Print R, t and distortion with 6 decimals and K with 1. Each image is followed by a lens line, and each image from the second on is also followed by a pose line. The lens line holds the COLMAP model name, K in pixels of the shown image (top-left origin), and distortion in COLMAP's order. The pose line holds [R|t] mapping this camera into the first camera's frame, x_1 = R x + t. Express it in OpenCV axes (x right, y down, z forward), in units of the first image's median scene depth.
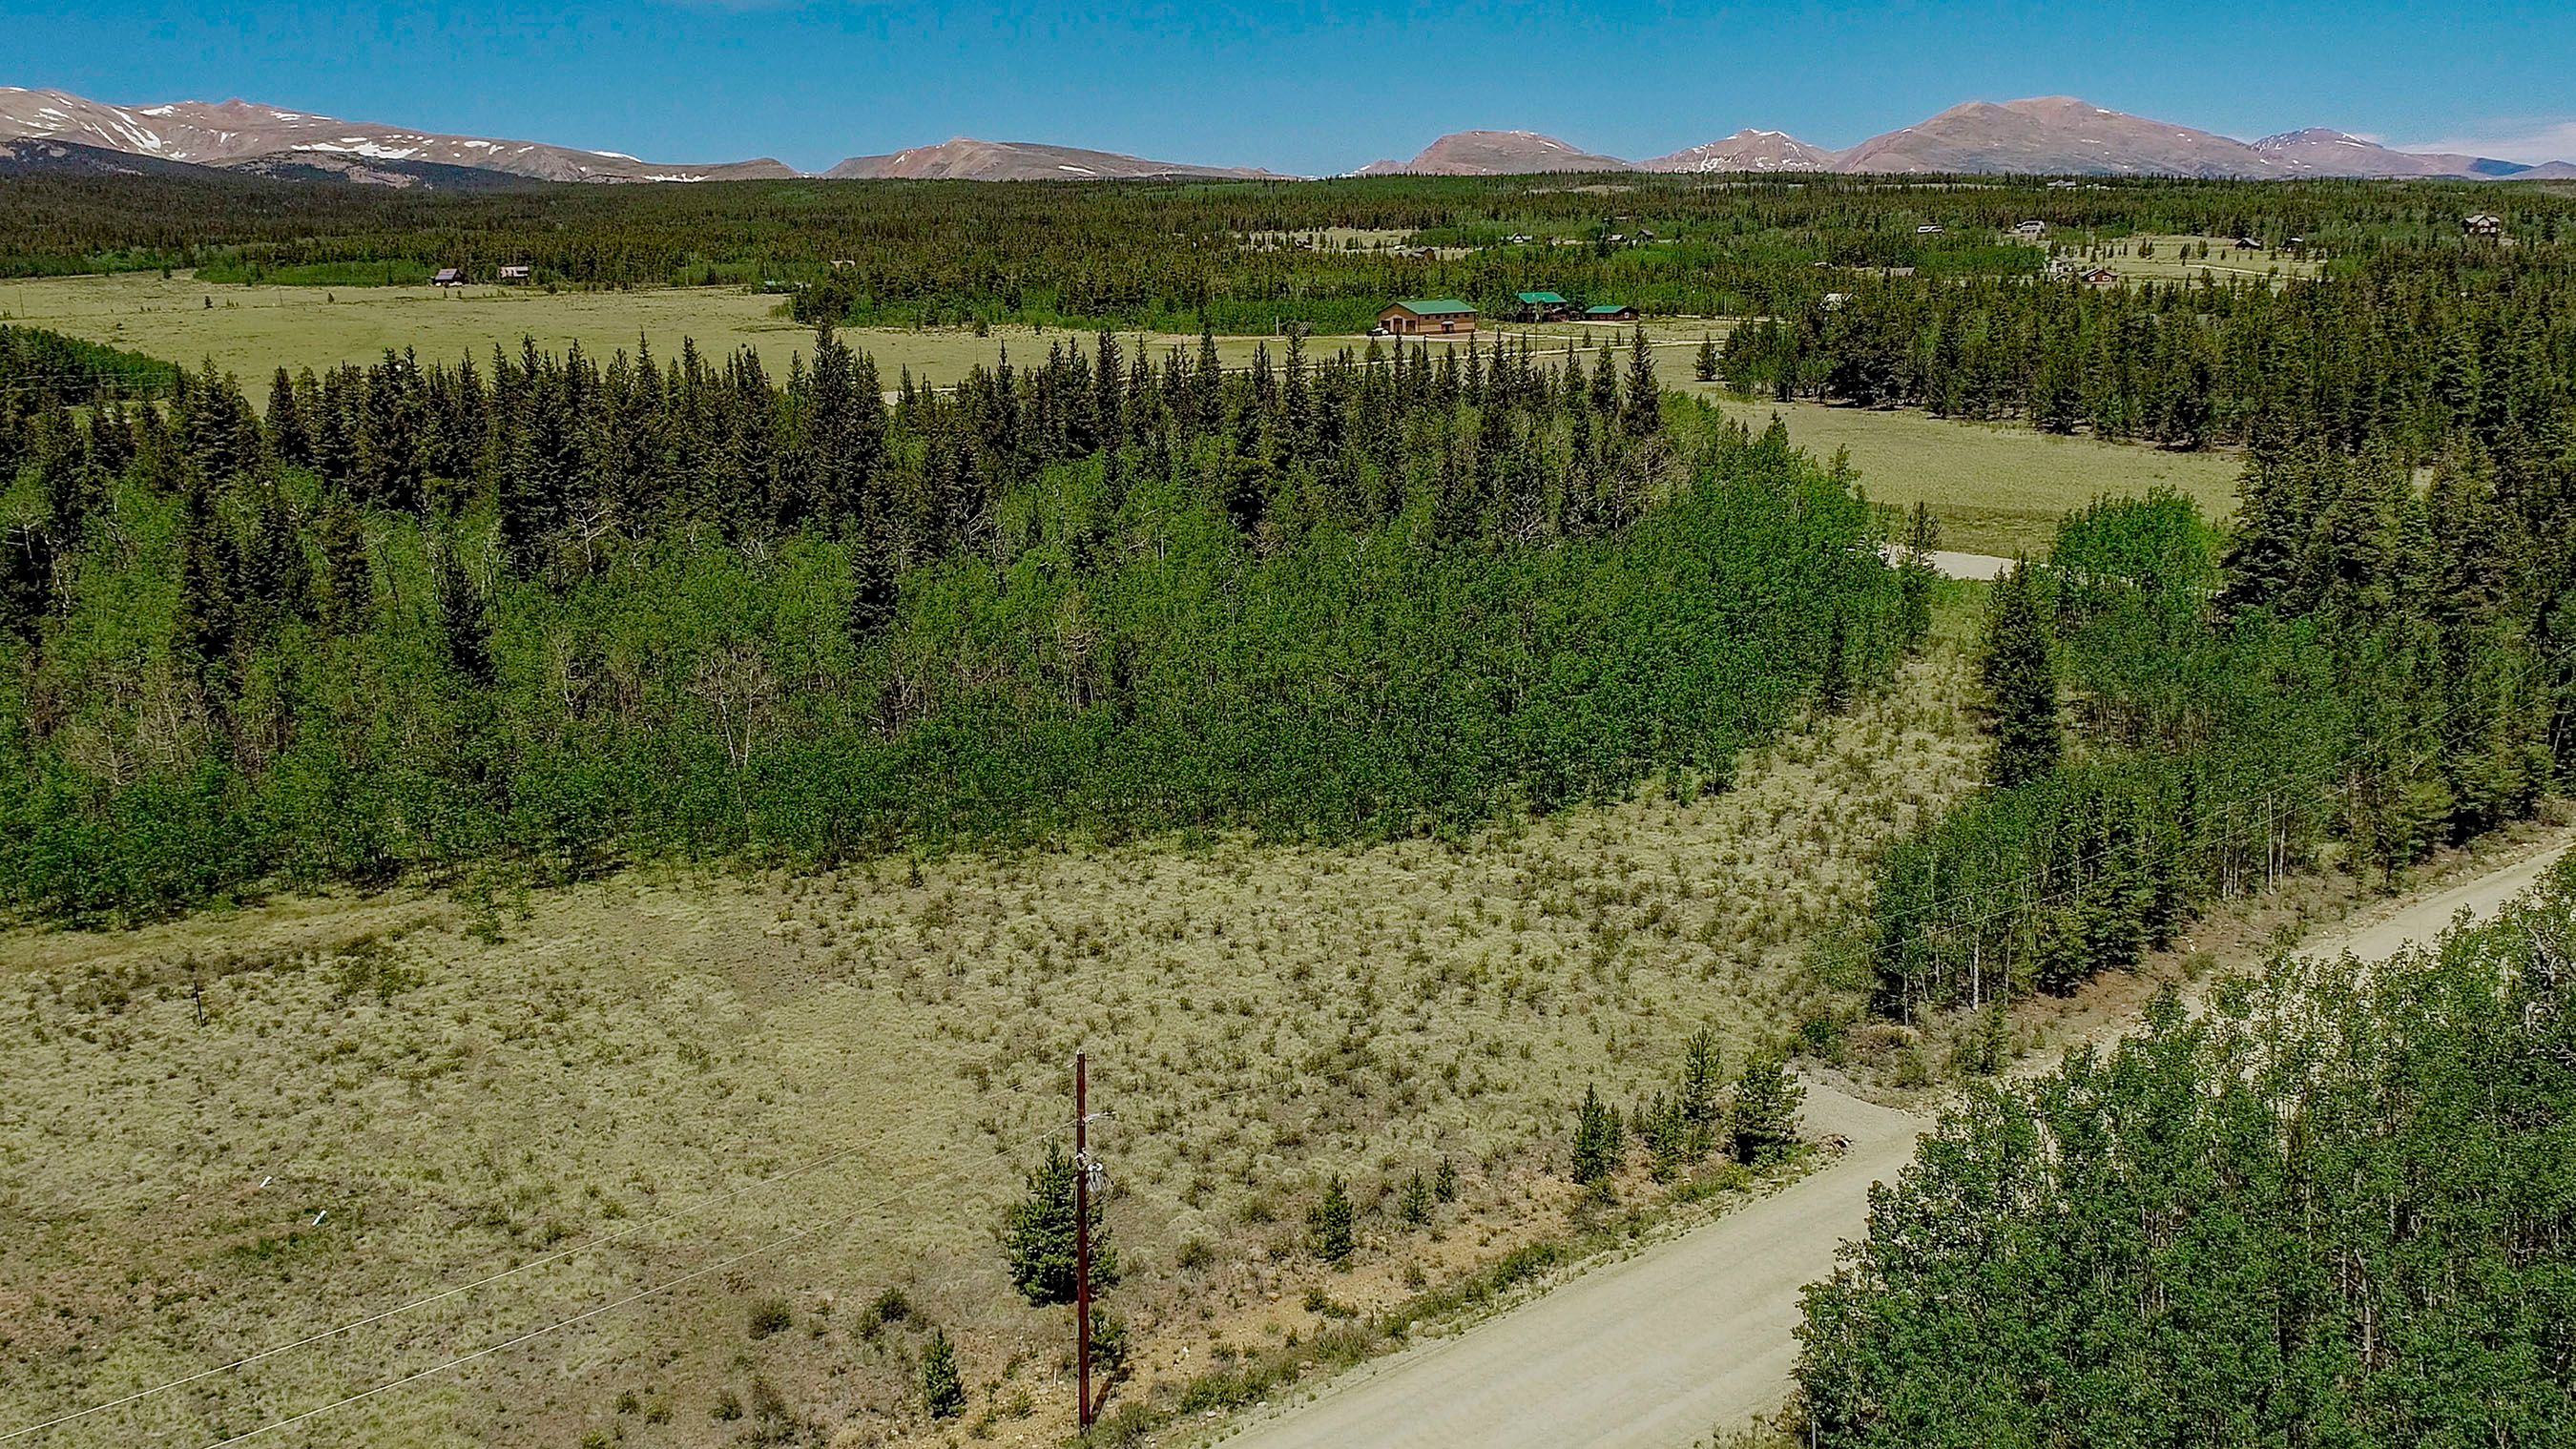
lens RADIAL K [[1947.6, 0, 1288.0], [0, 1947.6, 724.5], [0, 0, 1]] dist [-0.011942, 0.002629]
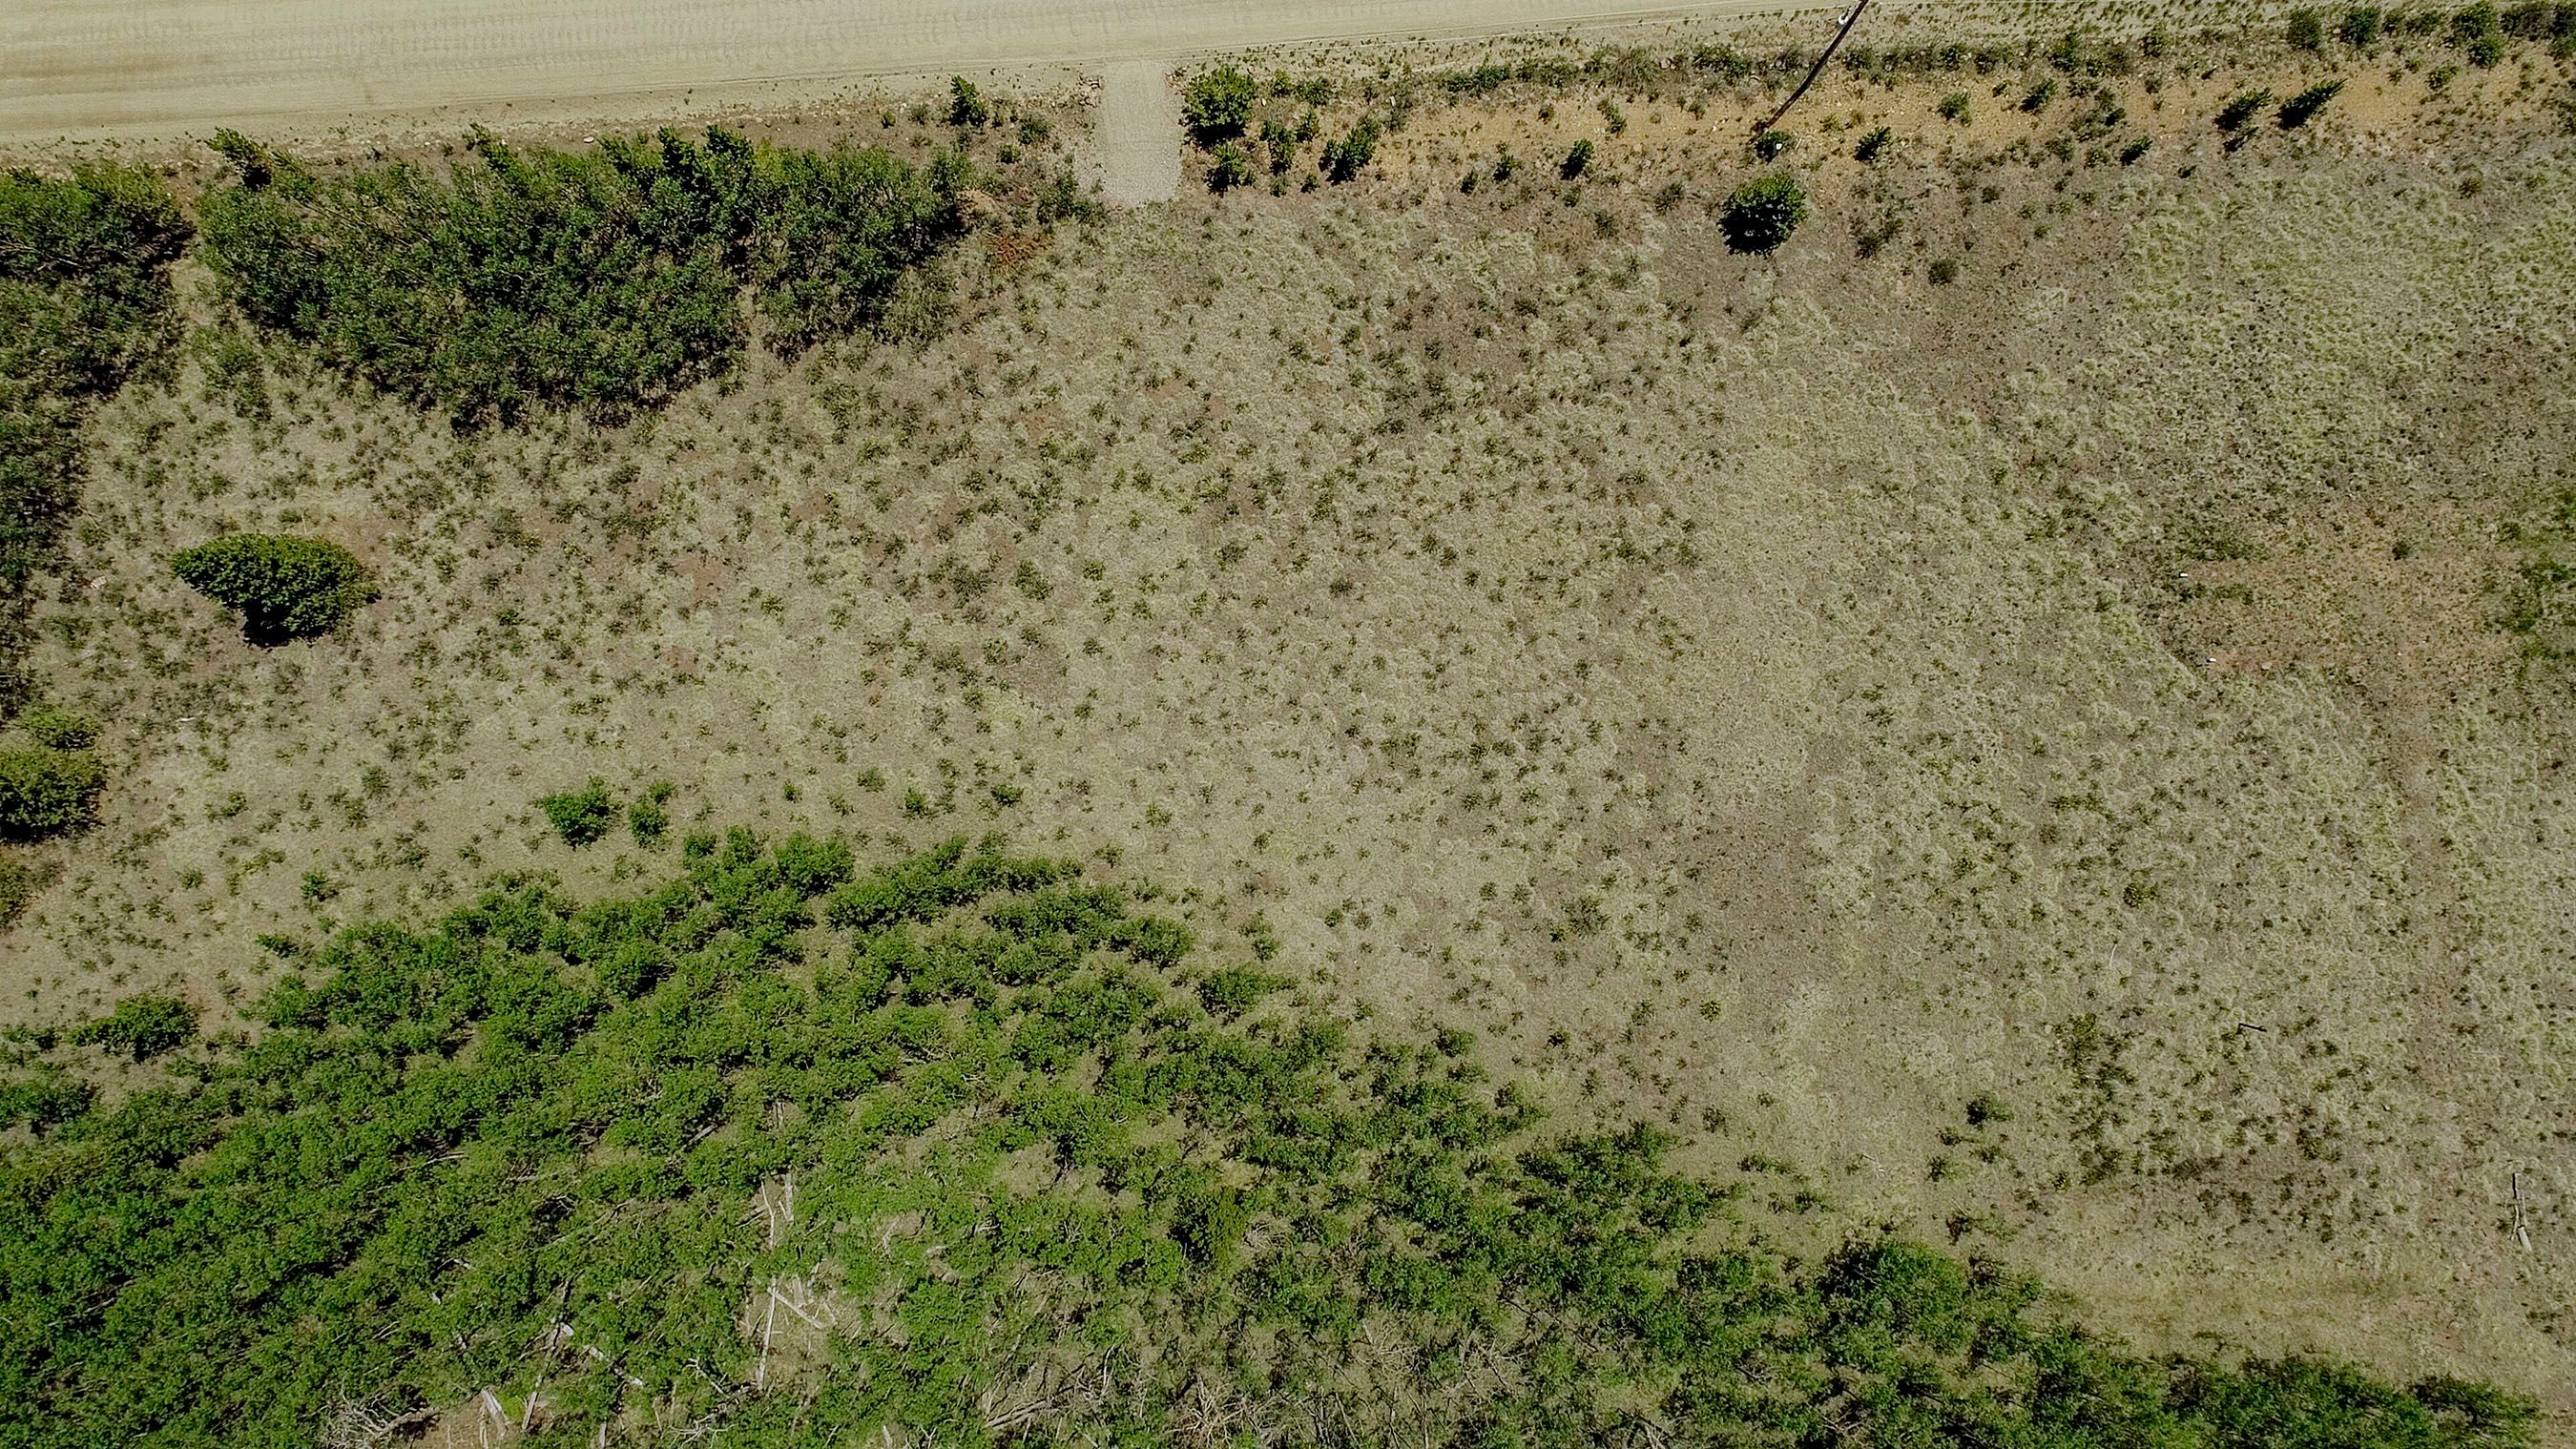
lens RADIAL K [[1858.2, 0, 1288.0], [0, 1858.2, 724.5], [0, 0, 1]] dist [-0.011647, 0.001633]
pose [[-0.854341, -0.519434, 0.016991, -0.013366], [0.122950, -0.170242, 0.977702, -0.496396], [-0.504959, 0.837380, 0.209309, 0.494498]]
